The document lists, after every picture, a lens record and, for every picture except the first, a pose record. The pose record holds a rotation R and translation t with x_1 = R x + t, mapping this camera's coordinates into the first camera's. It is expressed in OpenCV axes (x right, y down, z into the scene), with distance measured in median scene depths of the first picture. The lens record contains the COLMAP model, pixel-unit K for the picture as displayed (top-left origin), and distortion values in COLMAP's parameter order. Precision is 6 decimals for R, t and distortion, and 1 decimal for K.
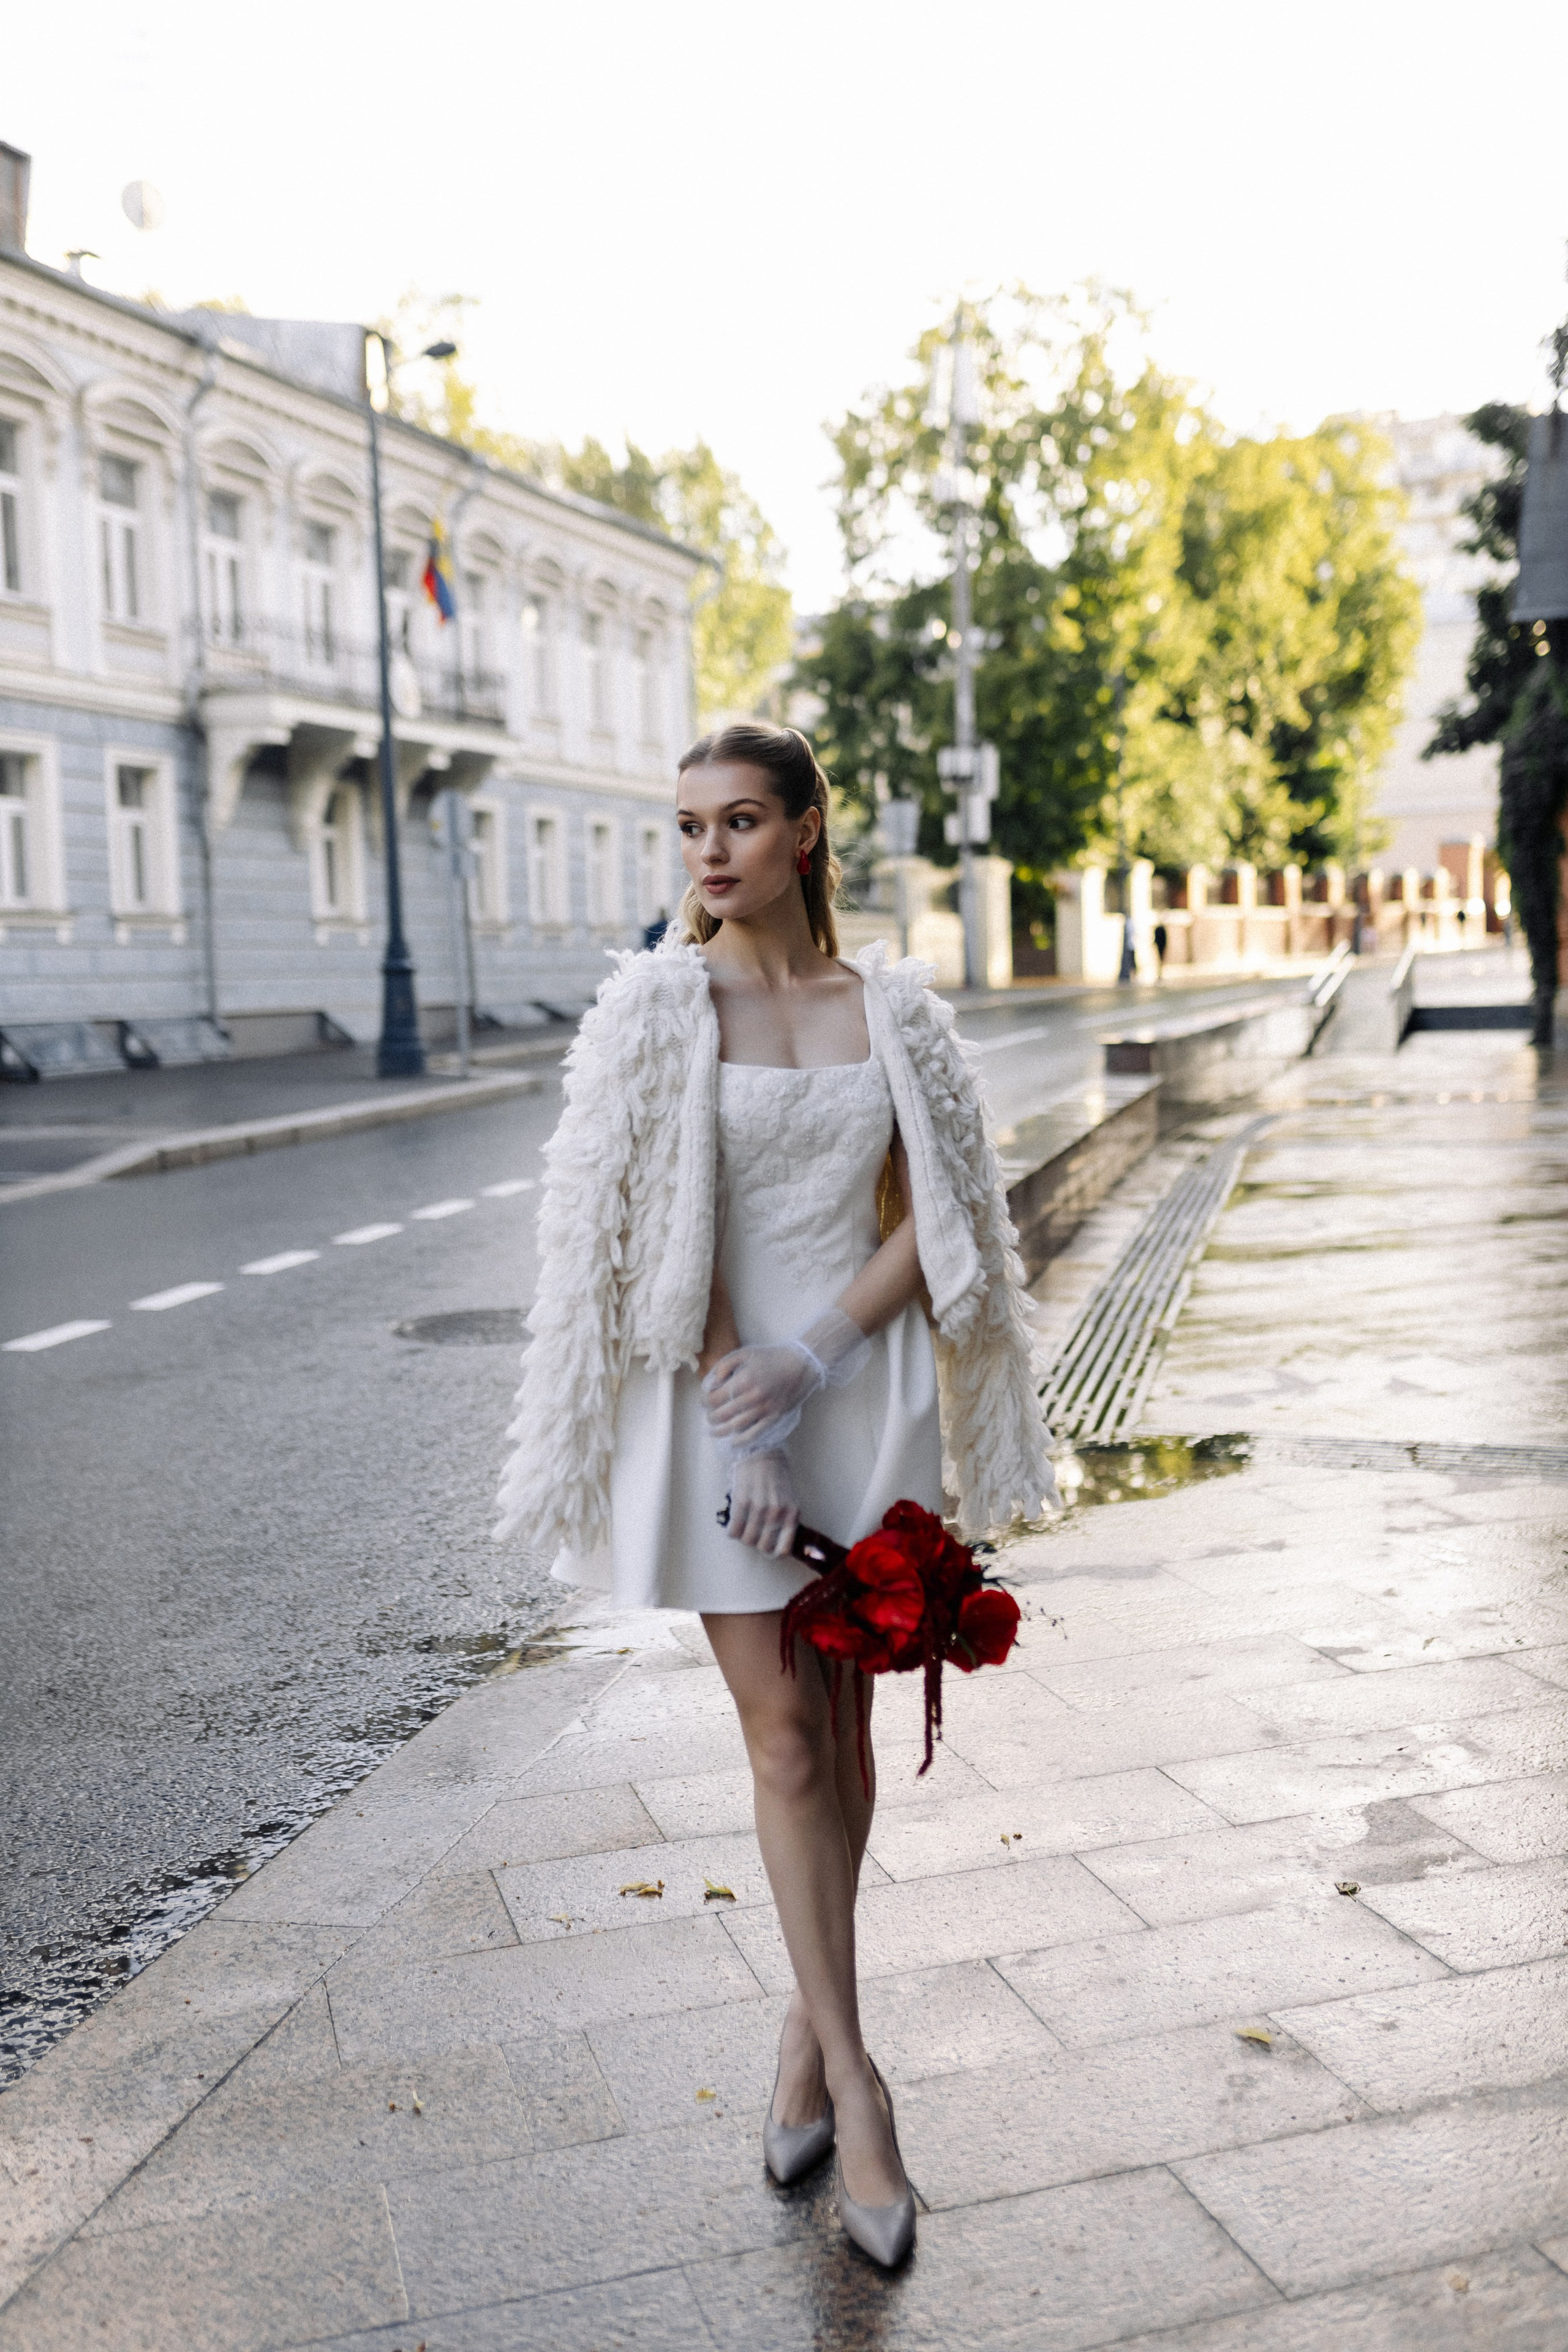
lens RADIAL K [[2221.9, 0, 782.0], [0, 2221.9, 1143.5], [0, 0, 1]] dist [-0.049913, 0.001577]
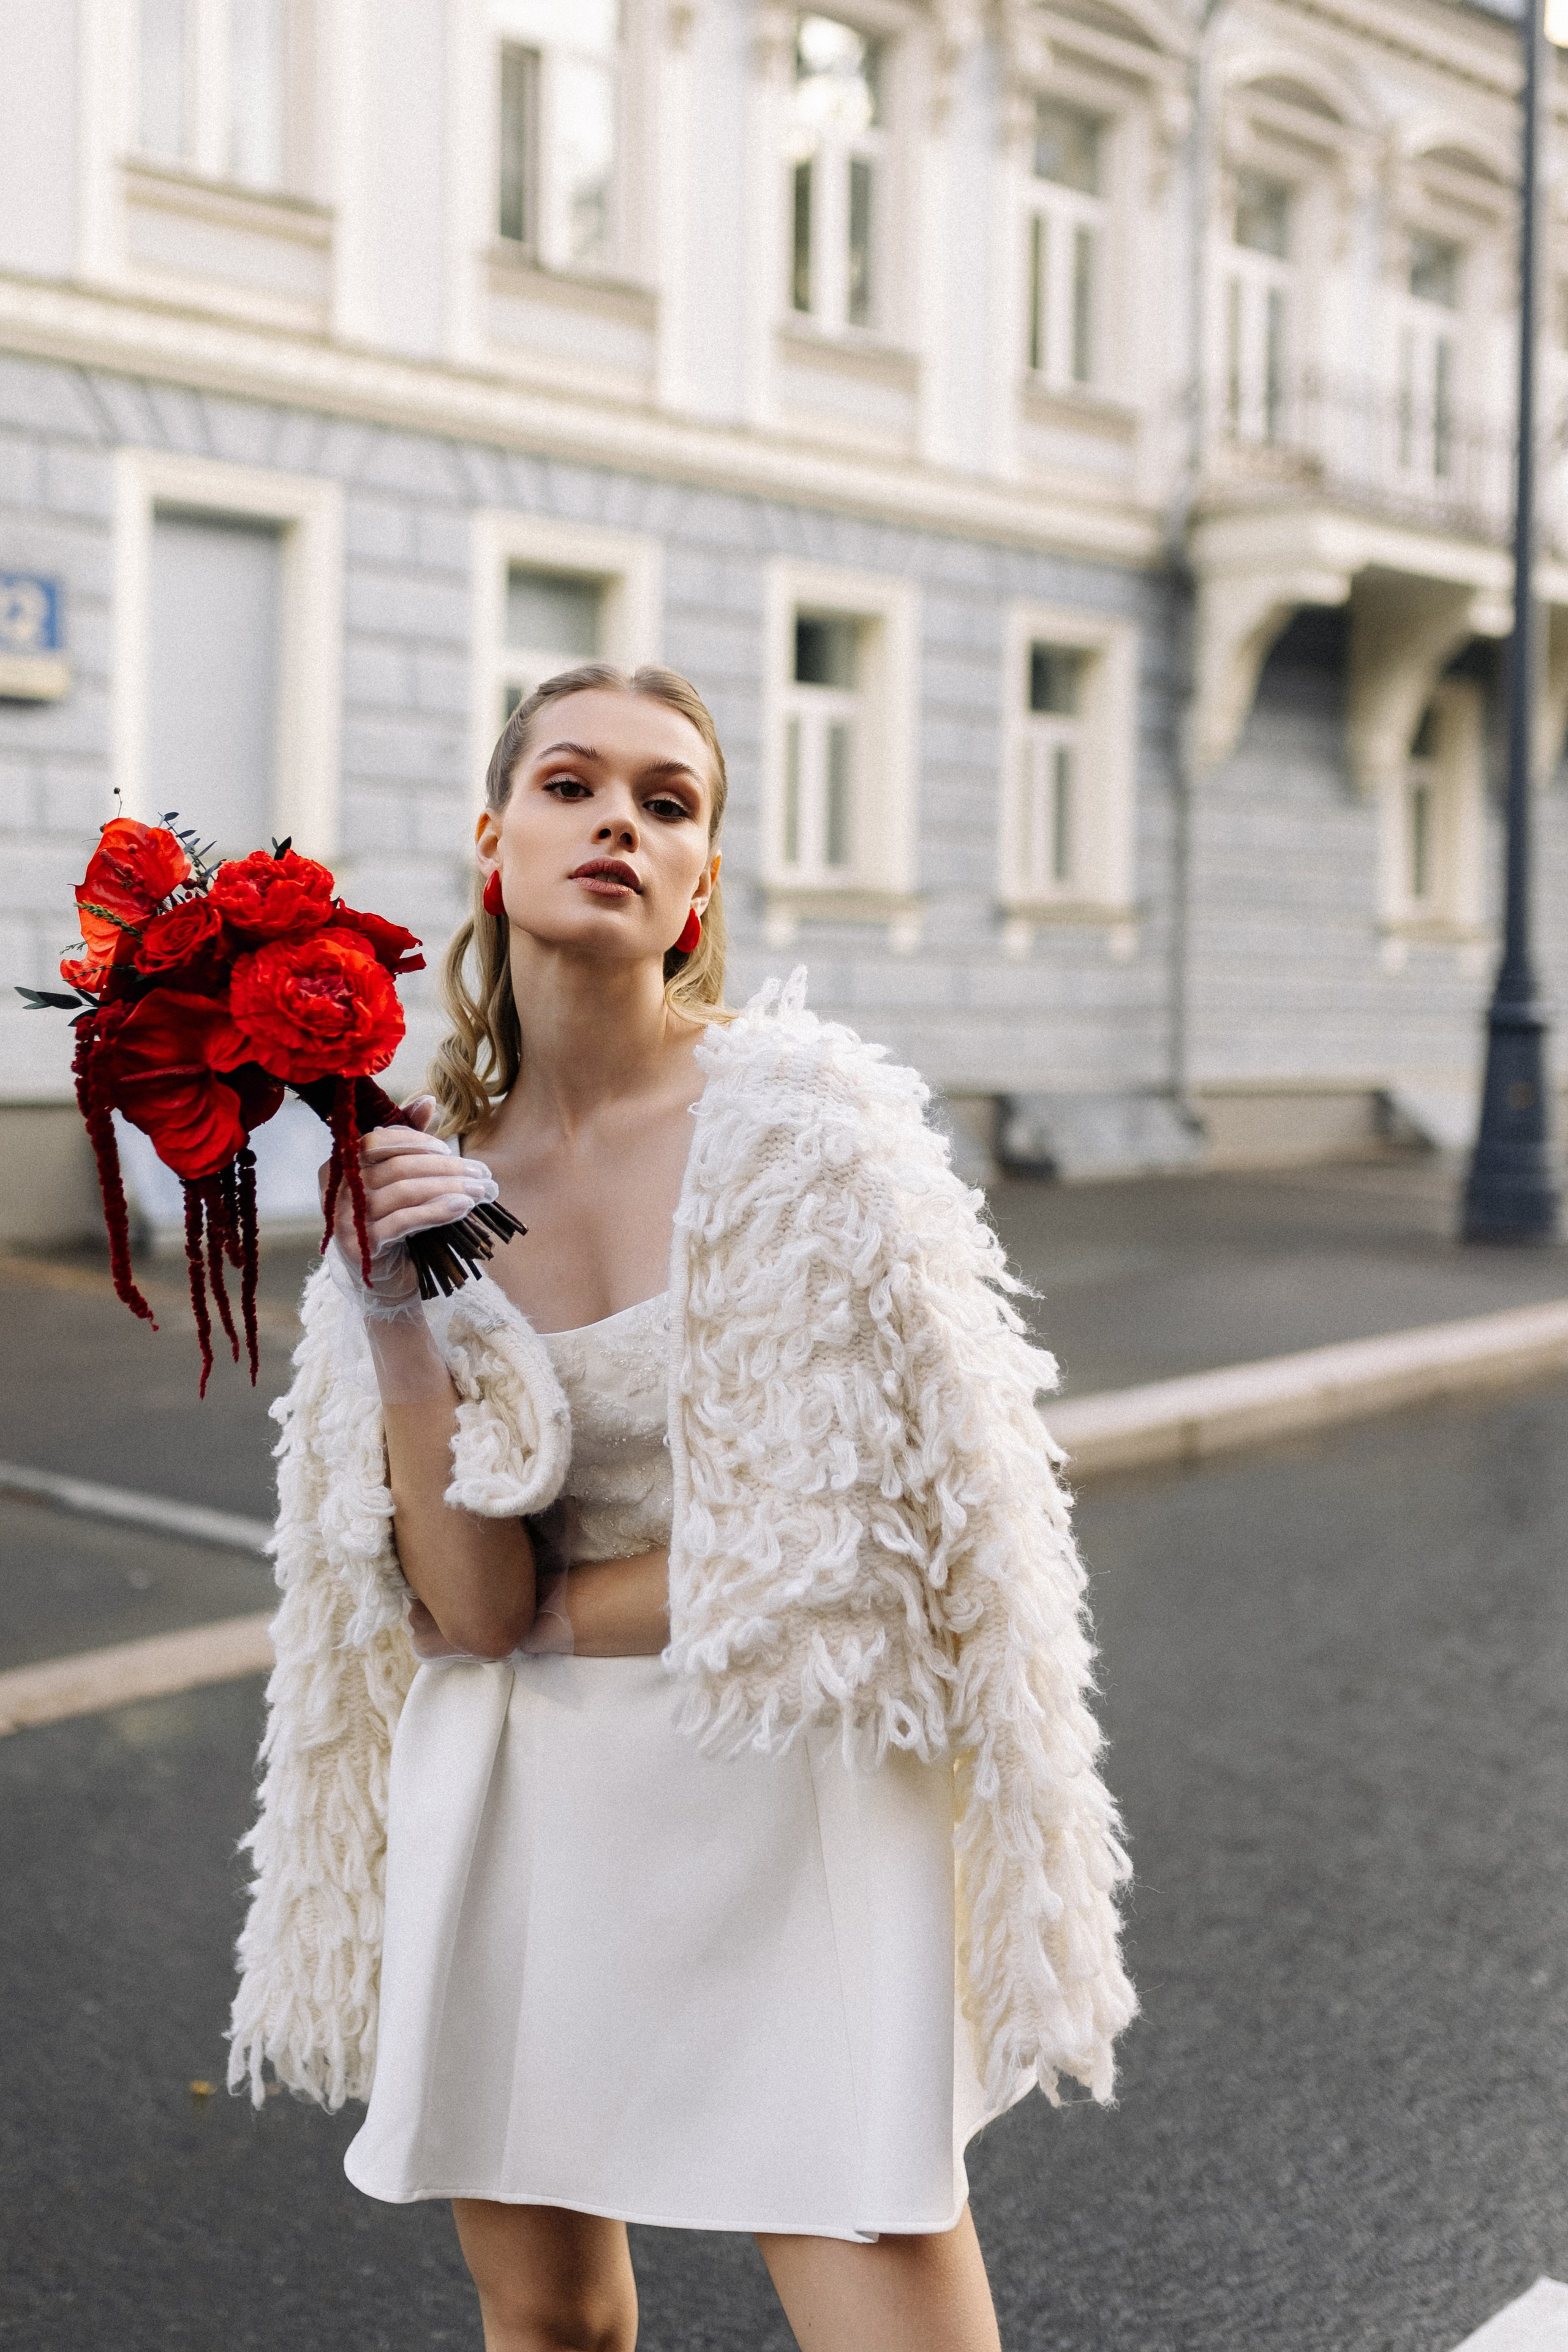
lens RADIAL K [[2221.9, 0, 782.0], [0, 2221.9, 1143.5], [0, 0, 1]] dist [-0.049913, 0.001577]
pose [[0.867290, 0.067063, -0.493265, -0.066205], [-0.075902, 0.997113, 0.002110, -0.038206], [0.491982, 0.035610, 0.869877, 0.467972]]
